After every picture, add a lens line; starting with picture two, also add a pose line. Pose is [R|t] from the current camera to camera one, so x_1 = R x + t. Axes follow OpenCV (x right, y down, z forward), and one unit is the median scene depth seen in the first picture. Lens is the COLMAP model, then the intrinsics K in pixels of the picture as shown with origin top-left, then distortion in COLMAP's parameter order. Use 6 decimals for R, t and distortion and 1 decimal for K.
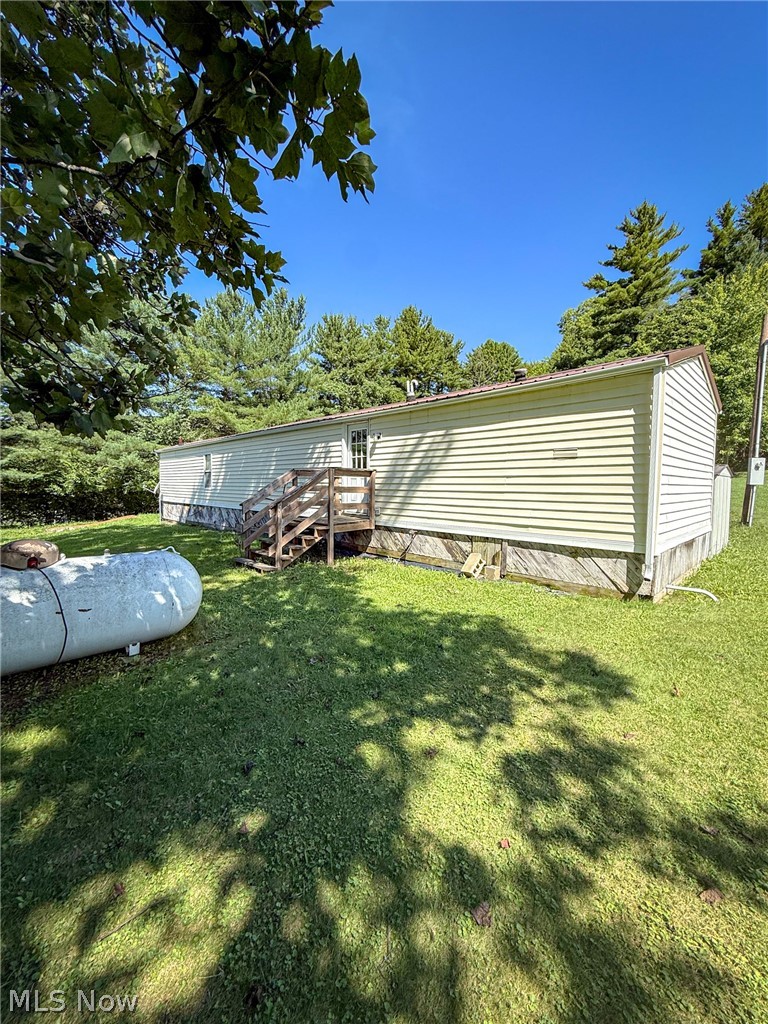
lens RADIAL K [[410.6, 0, 384.0], [0, 410.6, 512.0], [0, 0, 1]] dist [-0.000542, 0.000085]
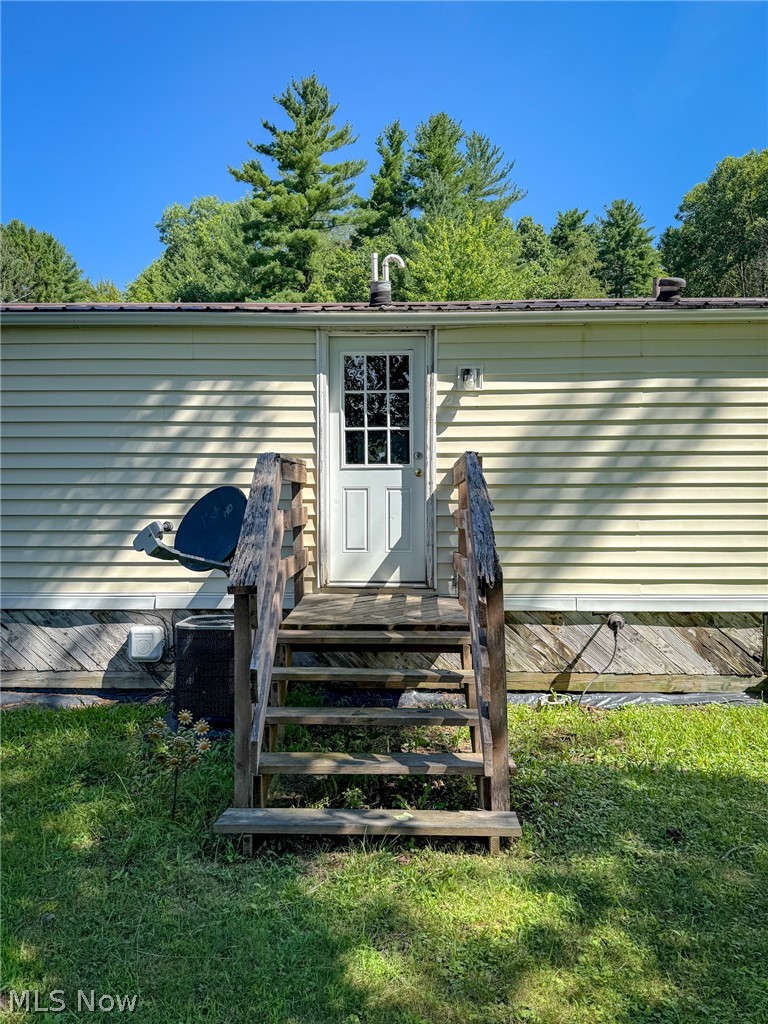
lens RADIAL K [[730.3, 0, 384.0], [0, 730.3, 512.0], [0, 0, 1]] dist [0.021938, -0.007180]
pose [[0.713289, -0.013974, 0.700730, -0.494623], [0.055018, 0.997832, -0.036105, -0.035940], [-0.698707, 0.064306, 0.712512, 0.527142]]
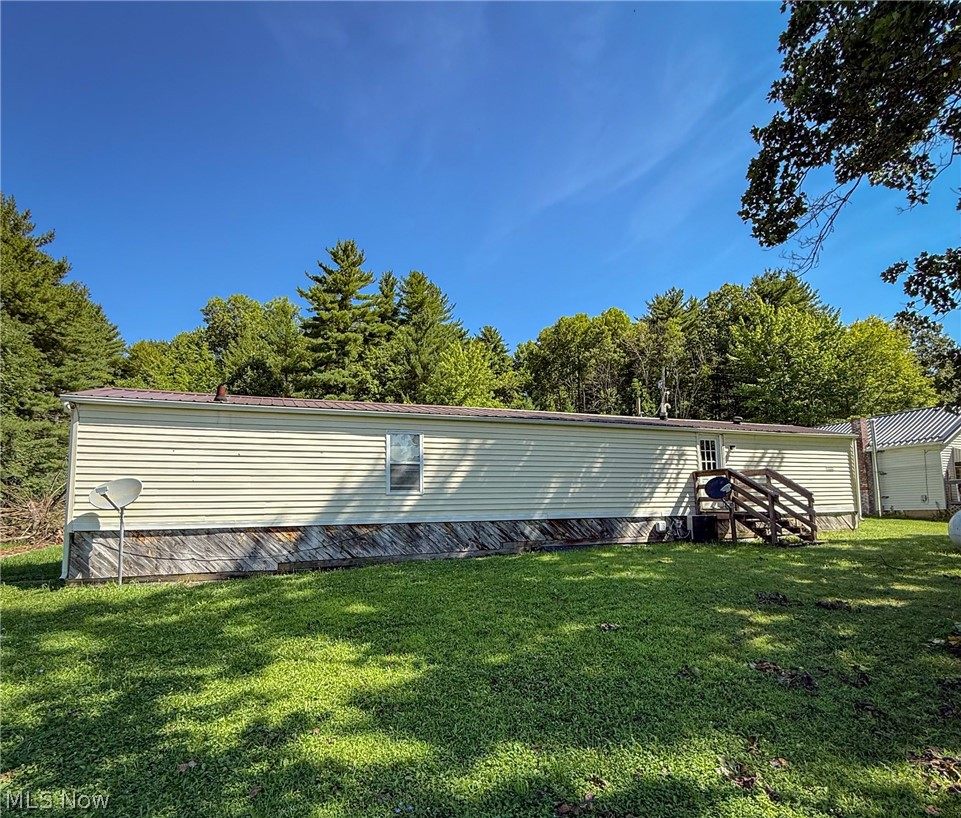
lens RADIAL K [[509.6, 0, 484.0], [0, 509.6, 475.2], [0, 0, 1]] dist [-0.013447, 0.000209]
pose [[0.404816, 0.049942, 0.913034, -1.662971], [0.083902, 0.992266, -0.091476, -0.011878], [-0.910541, 0.113636, 0.397495, 0.985001]]
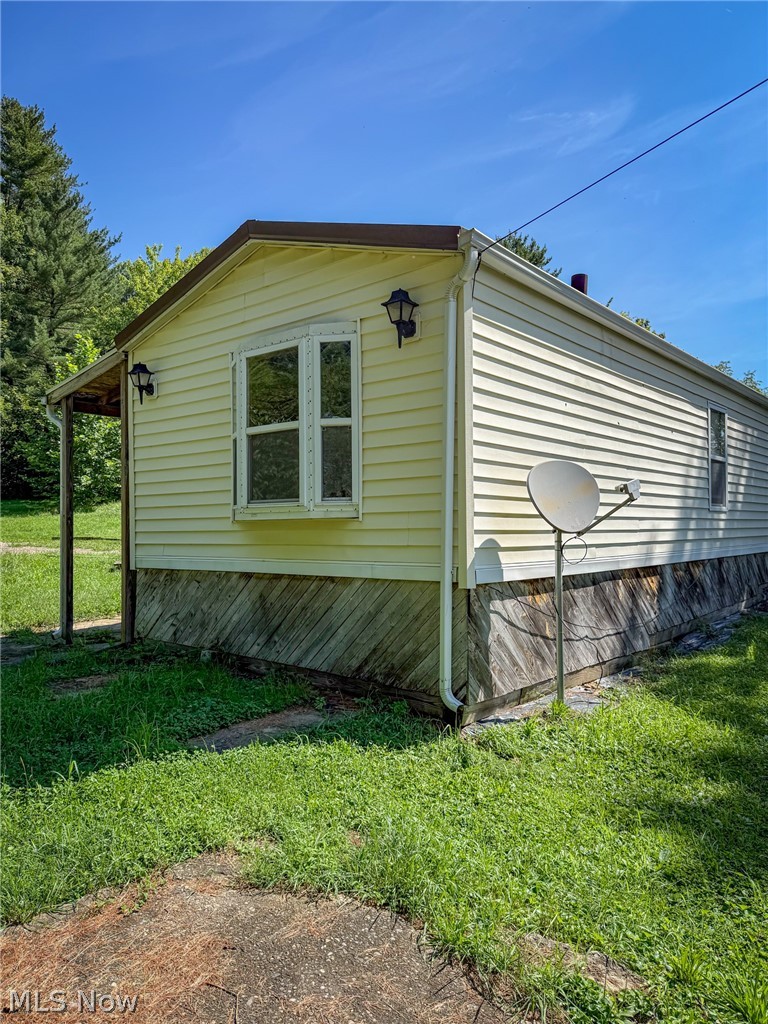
lens RADIAL K [[730.3, 0, 384.0], [0, 730.3, 512.0], [0, 0, 1]] dist [0.021938, -0.007180]
pose [[-0.106076, 0.013605, 0.994265, -1.642846], [0.074888, 0.997176, -0.005655, -0.114414], [-0.991534, 0.073859, -0.106795, 2.181591]]
